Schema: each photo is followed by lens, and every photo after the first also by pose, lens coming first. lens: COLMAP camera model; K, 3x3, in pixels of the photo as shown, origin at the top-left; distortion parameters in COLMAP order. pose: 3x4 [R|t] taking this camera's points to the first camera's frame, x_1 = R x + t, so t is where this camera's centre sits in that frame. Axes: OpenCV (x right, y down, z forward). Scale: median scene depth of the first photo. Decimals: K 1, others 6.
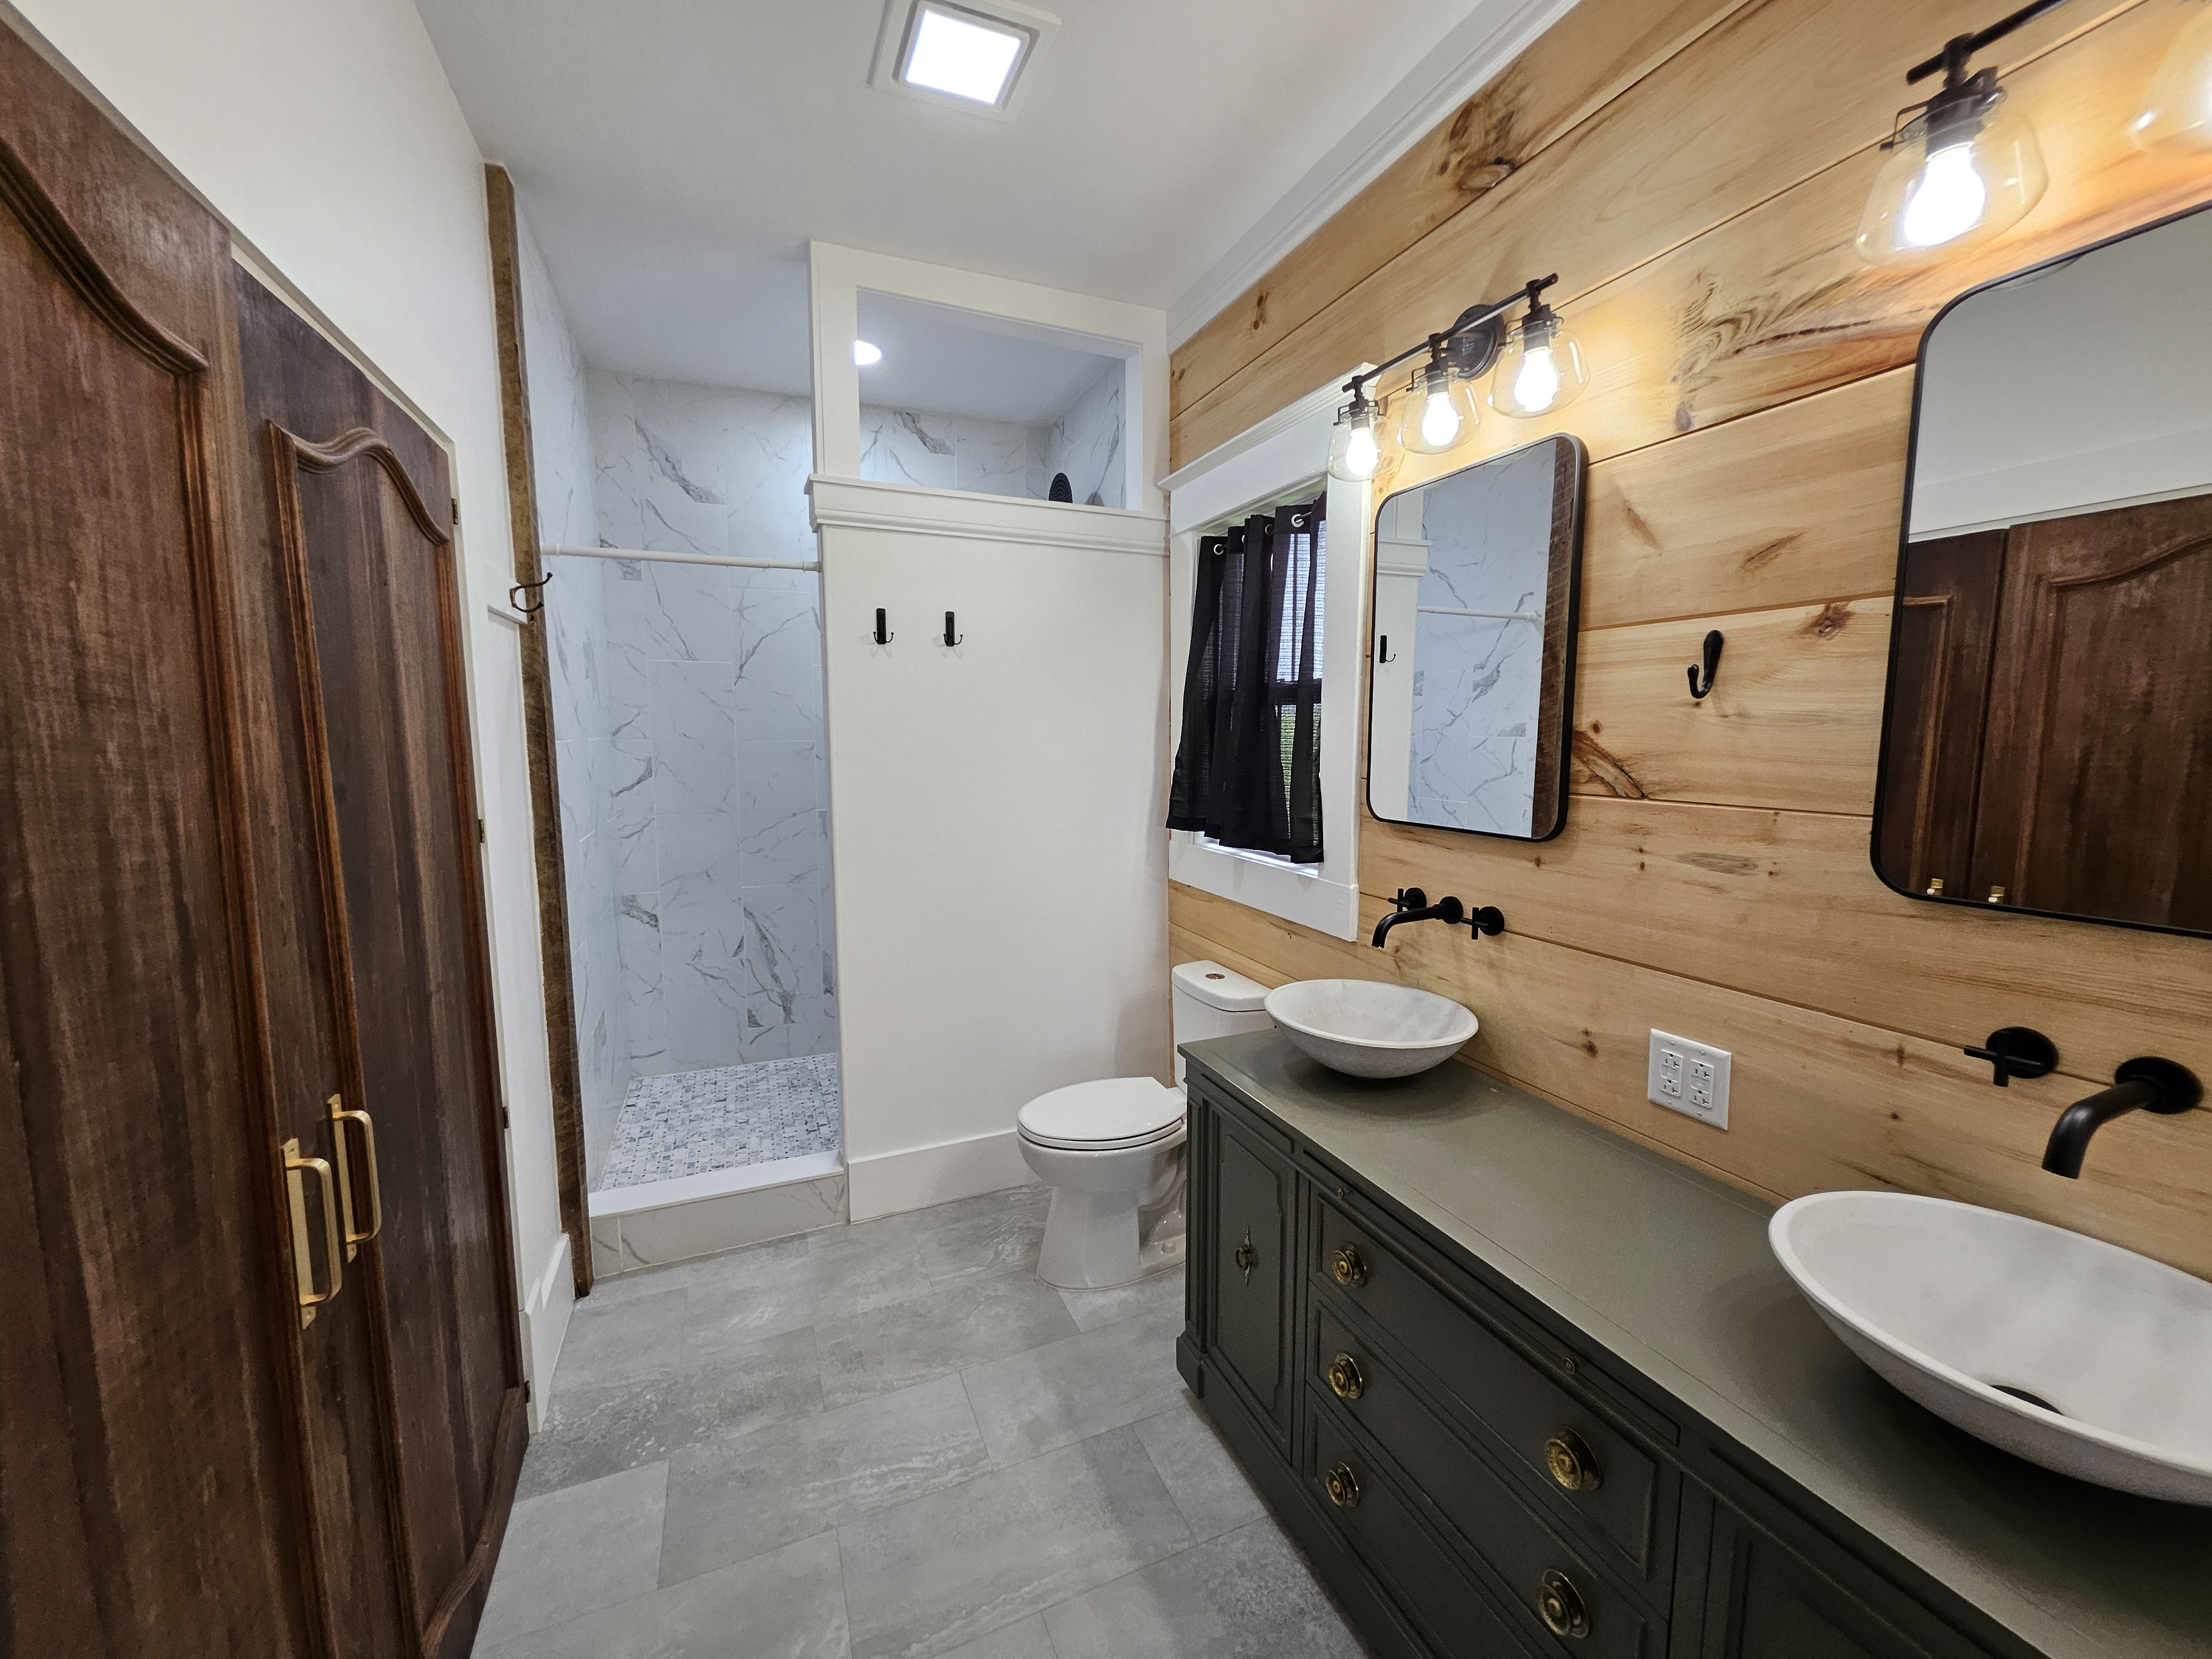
lens RADIAL K [[873.0, 0, 1099.9], [0, 873.0, 827.8], [0, 0, 1]] dist [0.001121, -0.000088]
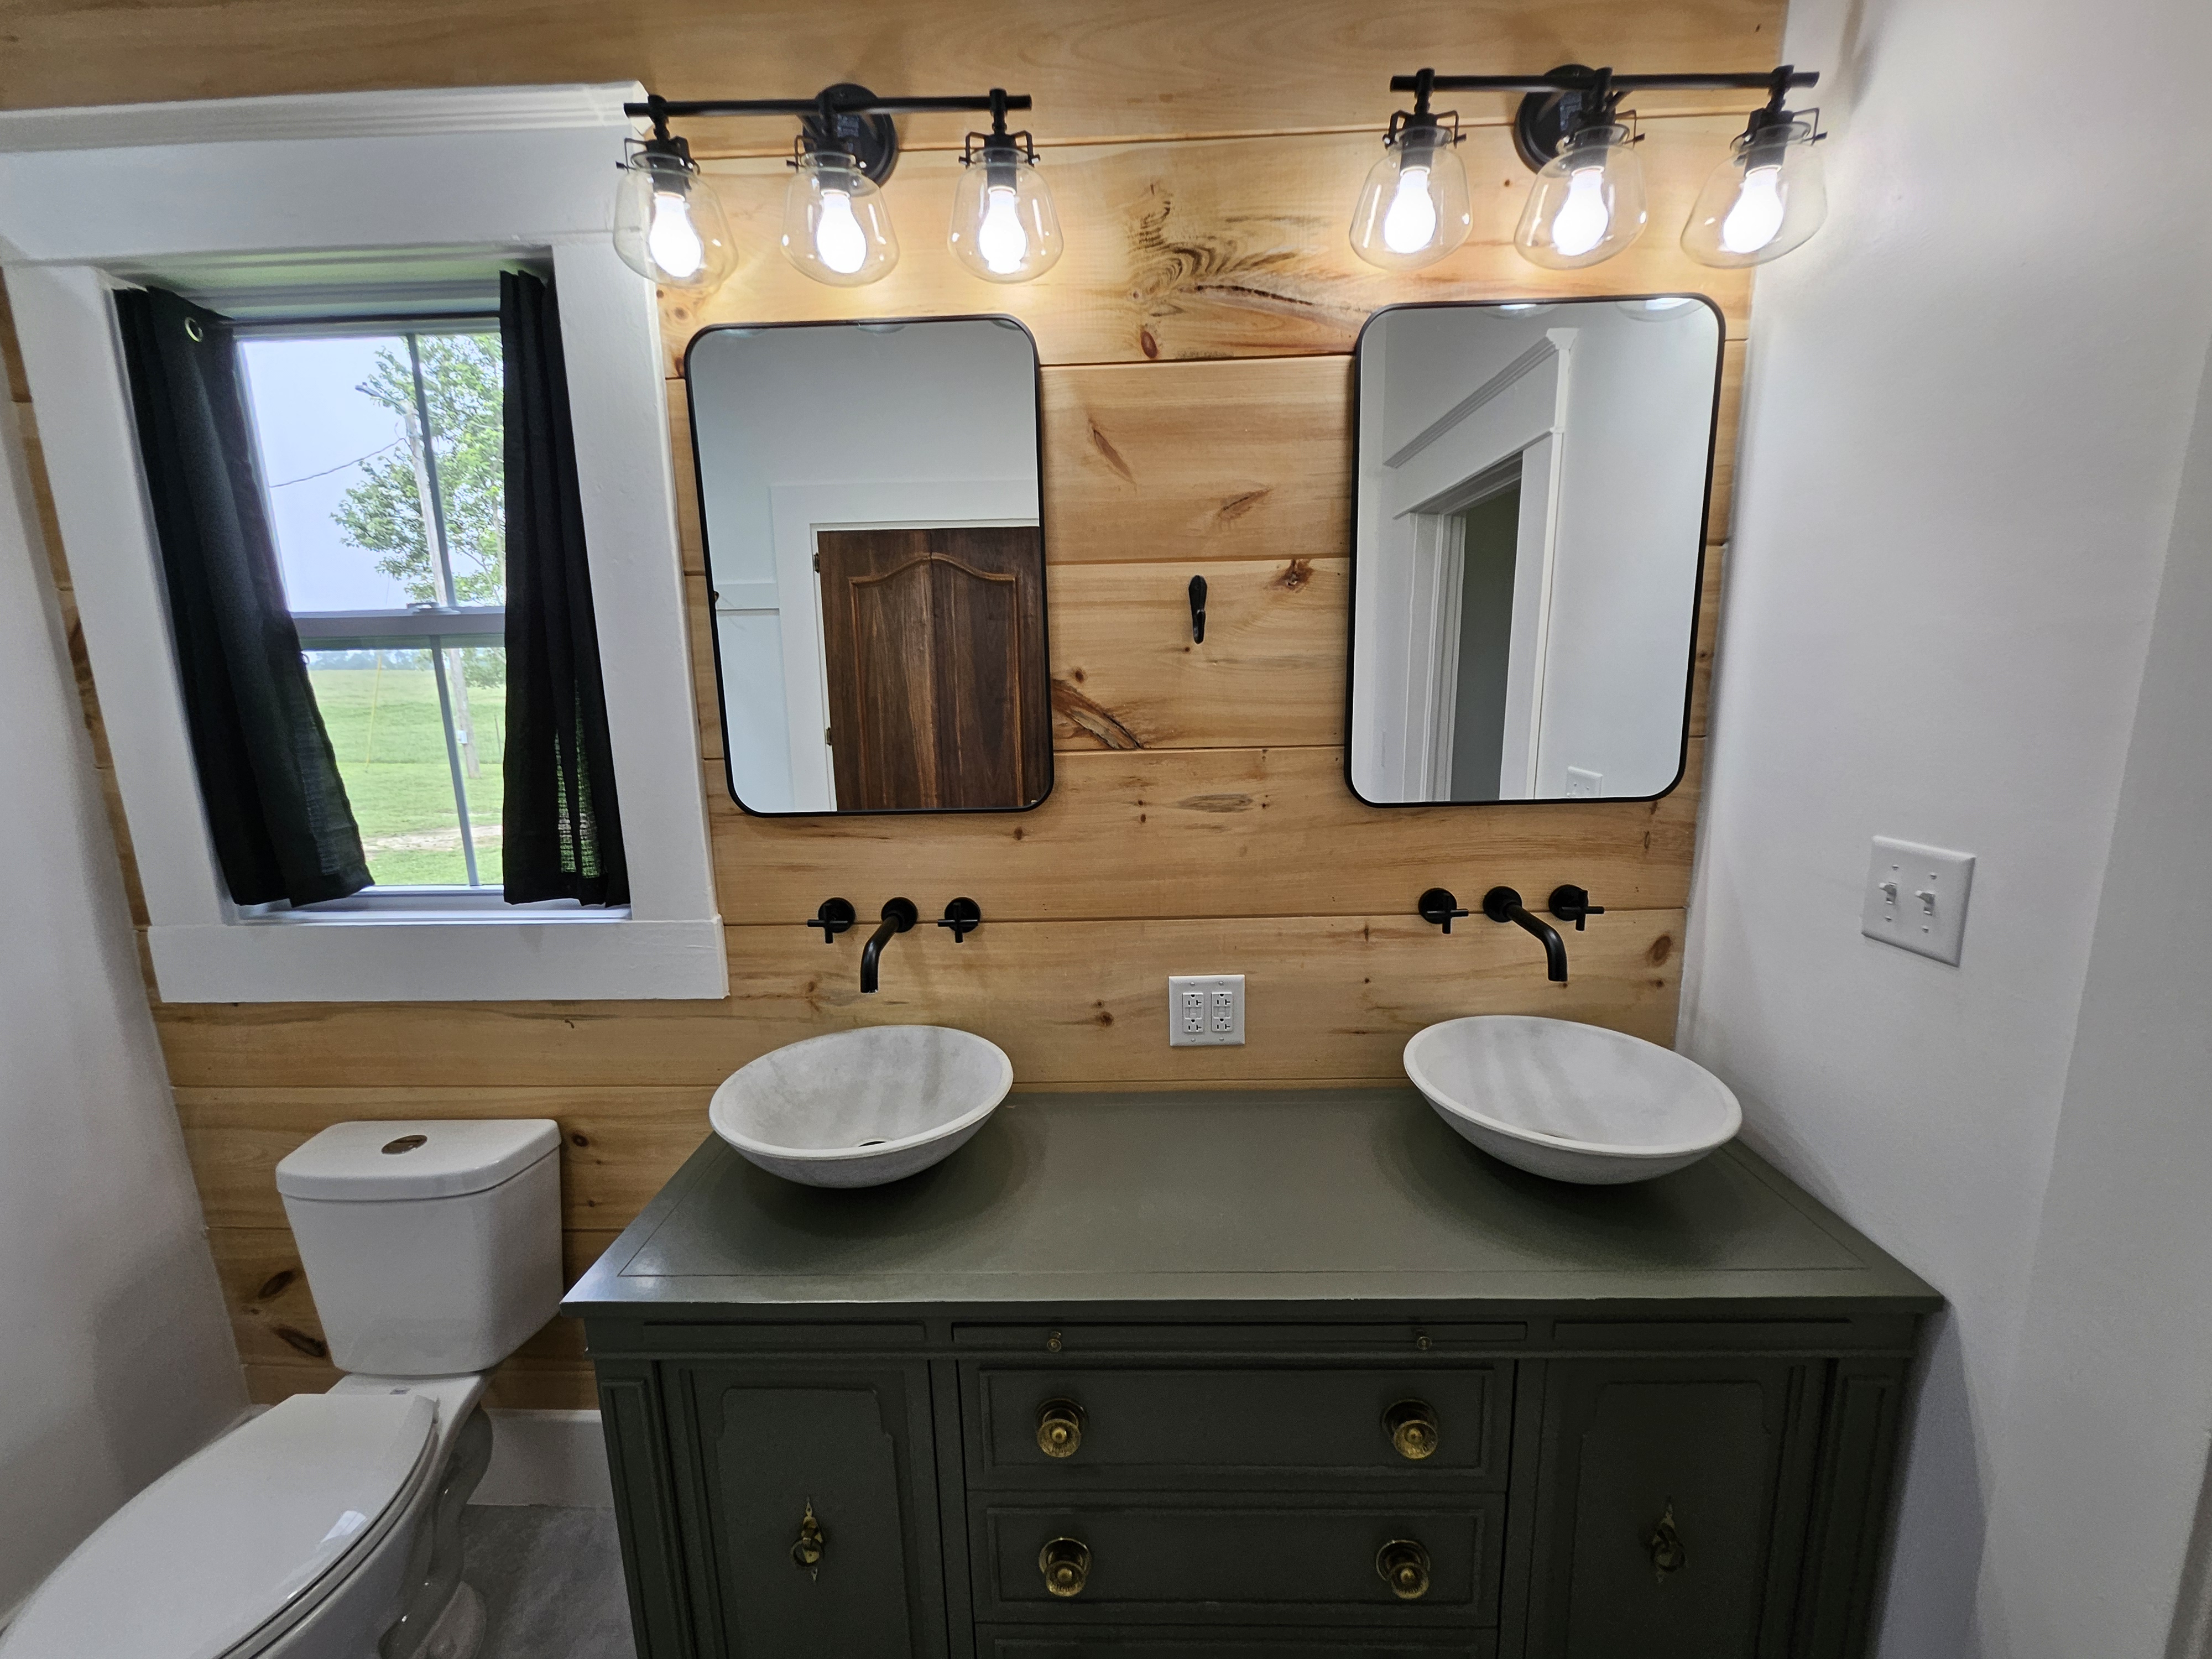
lens RADIAL K [[862.1, 0, 1102.3], [0, 862.1, 831.3], [0, 0, 1]] dist [0.003794, -0.004254]
pose [[0.404331, -0.166834, 0.899268, -0.276412], [0.123703, 0.984163, 0.126964, -0.073816], [-0.906208, 0.059906, 0.418566, 0.683564]]
